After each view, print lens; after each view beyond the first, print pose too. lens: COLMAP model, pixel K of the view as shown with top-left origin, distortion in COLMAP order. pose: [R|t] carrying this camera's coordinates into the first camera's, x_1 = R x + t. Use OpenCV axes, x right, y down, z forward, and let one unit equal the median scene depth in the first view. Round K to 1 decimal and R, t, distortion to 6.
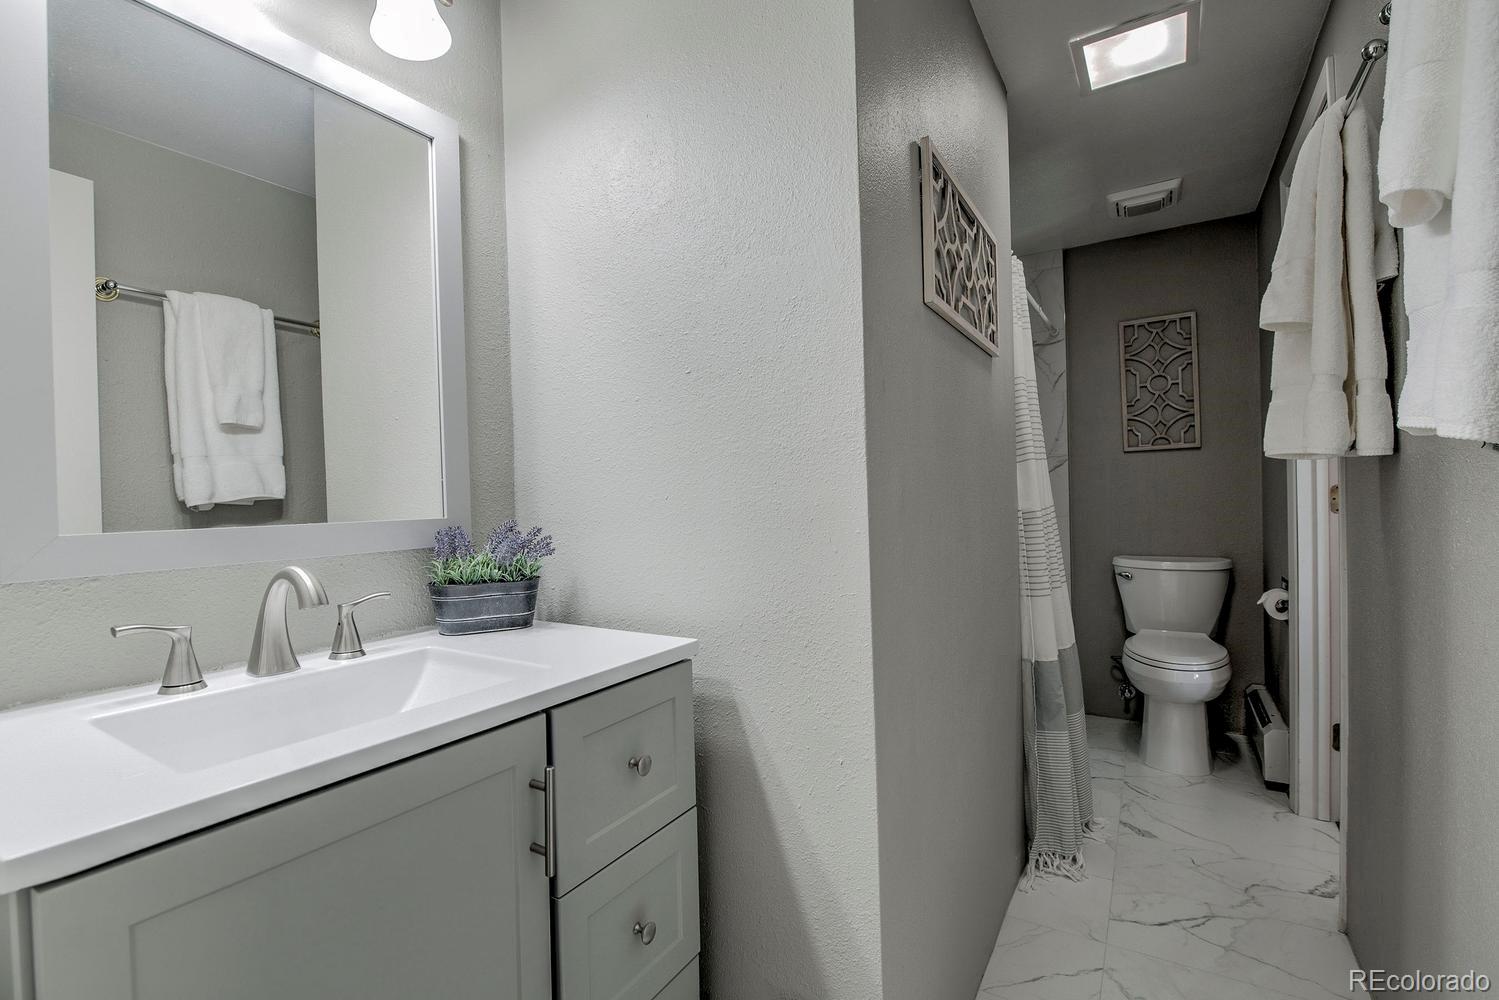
lens RADIAL K [[670.1, 0, 747.1], [0, 670.1, 502.3], [0, 0, 1]] dist [-0.015520, -0.001169]
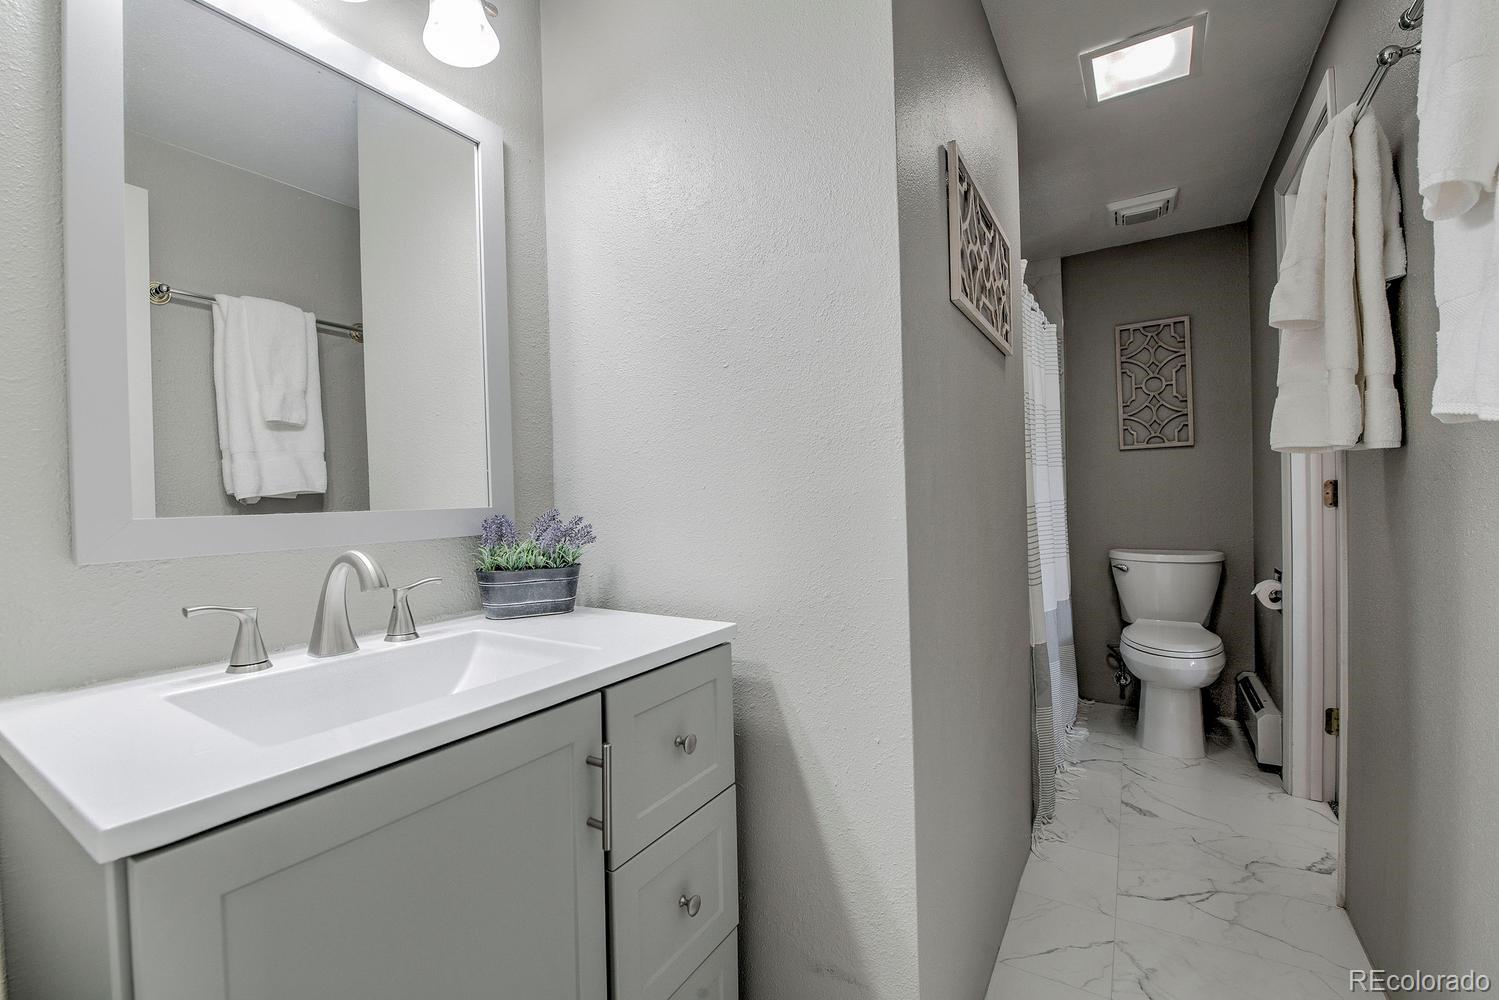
lens RADIAL K [[632.2, 0, 743.7], [0, 632.2, 502.3], [0, 0, 1]] dist [-0.015067, -0.003170]
pose [[0.999983, 0.000620, -0.005779, -0.050293], [-0.000615, 0.999999, 0.000979, 0.014280], [0.005780, -0.000975, 0.999983, 0.018260]]
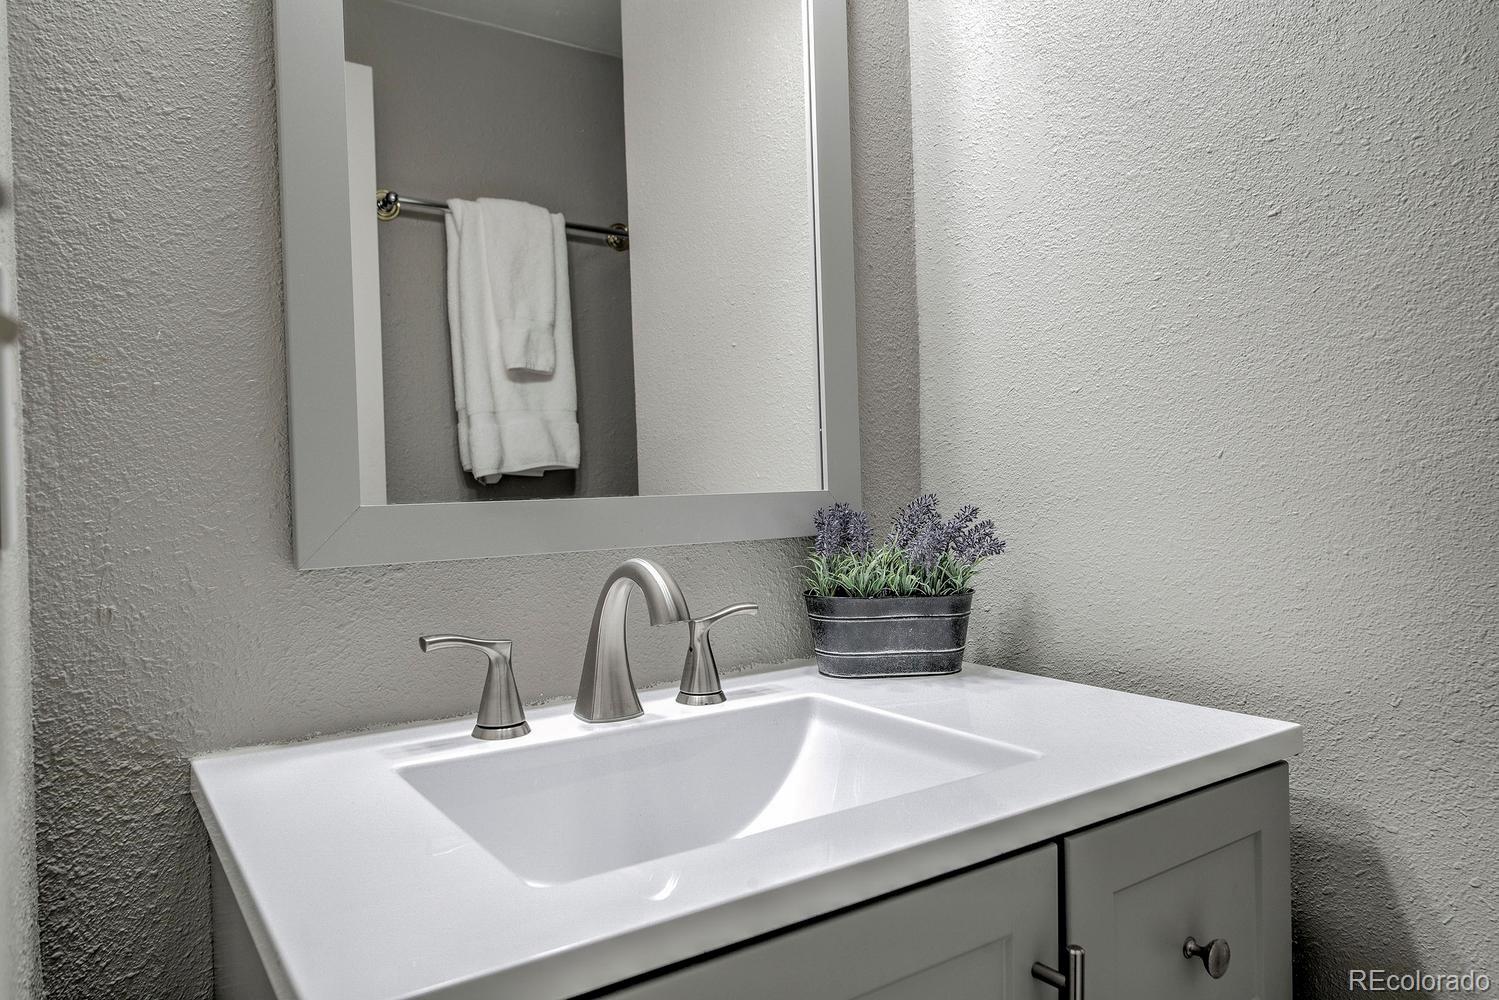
lens RADIAL K [[988.3, 0, 747.9], [0, 988.3, 501.0], [0, 0, 1]] dist [-0.000834, -0.000982]
pose [[0.916489, 0.009511, -0.399948, -0.142402], [-0.001394, 0.999787, 0.020580, 0.014271], [0.400059, -0.018304, 0.916307, 0.112753]]
